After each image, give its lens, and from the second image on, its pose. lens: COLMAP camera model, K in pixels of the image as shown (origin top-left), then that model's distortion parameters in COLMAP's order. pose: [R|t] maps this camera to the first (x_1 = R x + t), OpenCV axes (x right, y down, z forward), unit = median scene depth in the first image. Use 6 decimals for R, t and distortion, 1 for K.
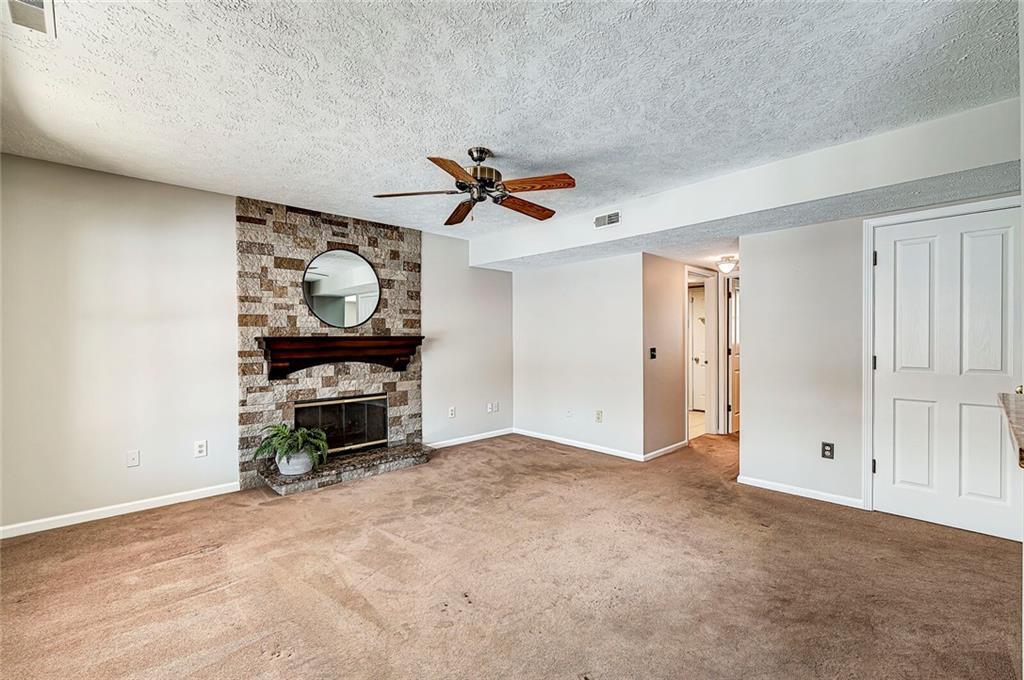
lens RADIAL K [[449.6, 0, 512.0], [0, 449.6, 340.0], [0, 0, 1]] dist [-0.000151, -0.000663]
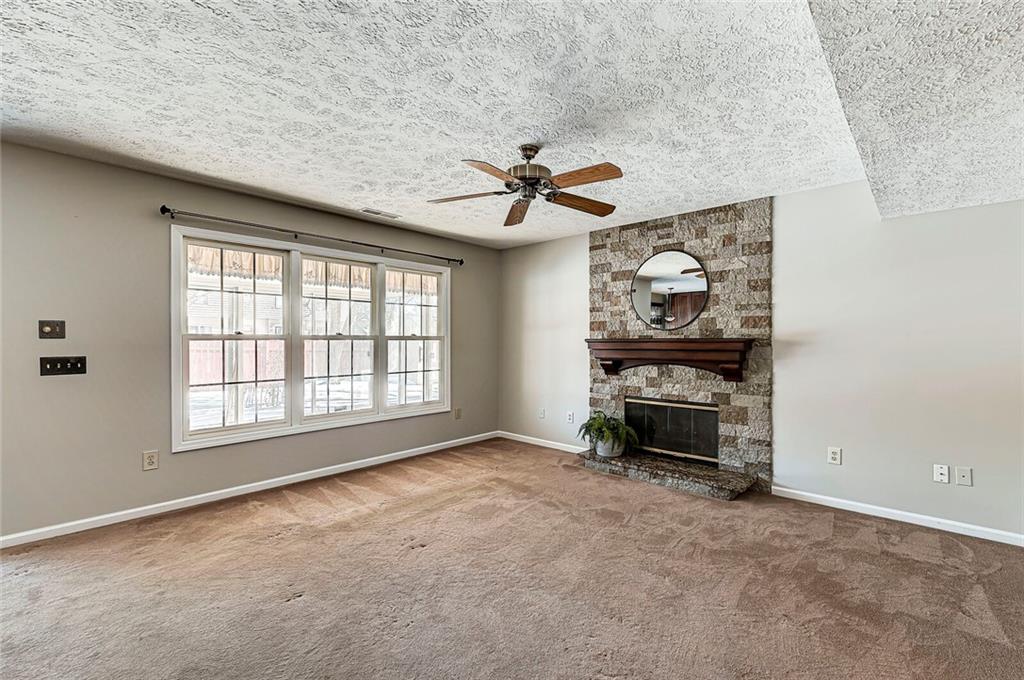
lens RADIAL K [[449.6, 0, 512.0], [0, 449.6, 340.0], [0, 0, 1]] dist [-0.000151, -0.000663]
pose [[0.044425, -0.000390, -0.999013, 0.623859], [-0.009887, 0.999951, -0.000830, -0.000622], [0.998964, 0.009914, 0.044419, 0.644495]]
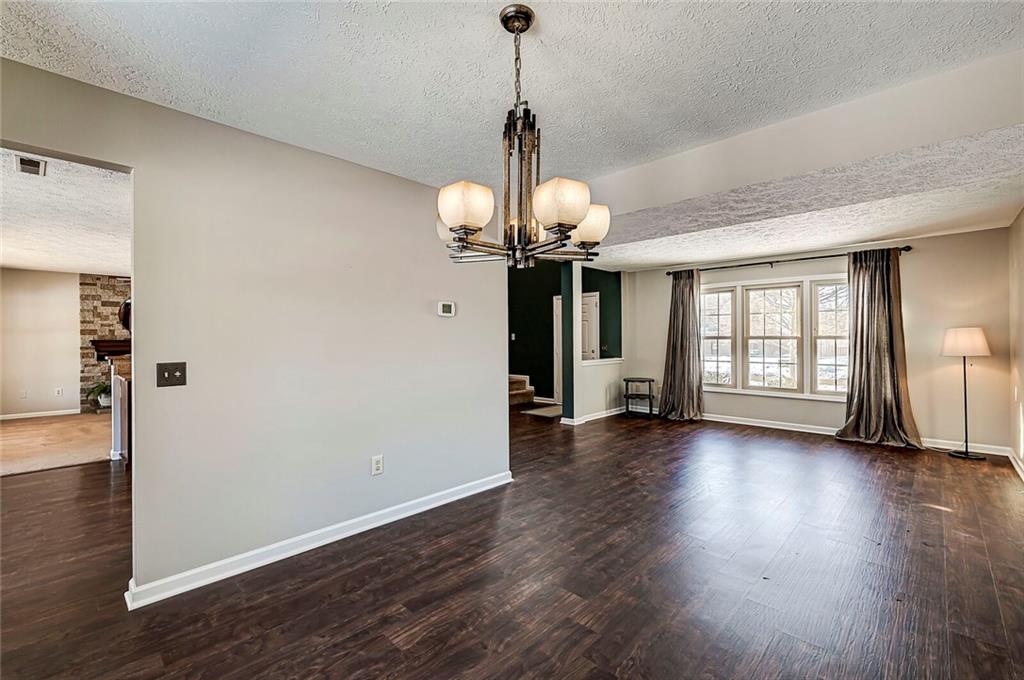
lens RADIAL K [[449.6, 0, 512.0], [0, 449.6, 340.0], [0, 0, 1]] dist [-0.000151, -0.000663]
pose [[0.999390, 0.000502, 0.034922, 1.203284], [-0.000201, 0.999963, -0.008602, 0.009601], [-0.034925, 0.008590, 0.999353, -1.053387]]
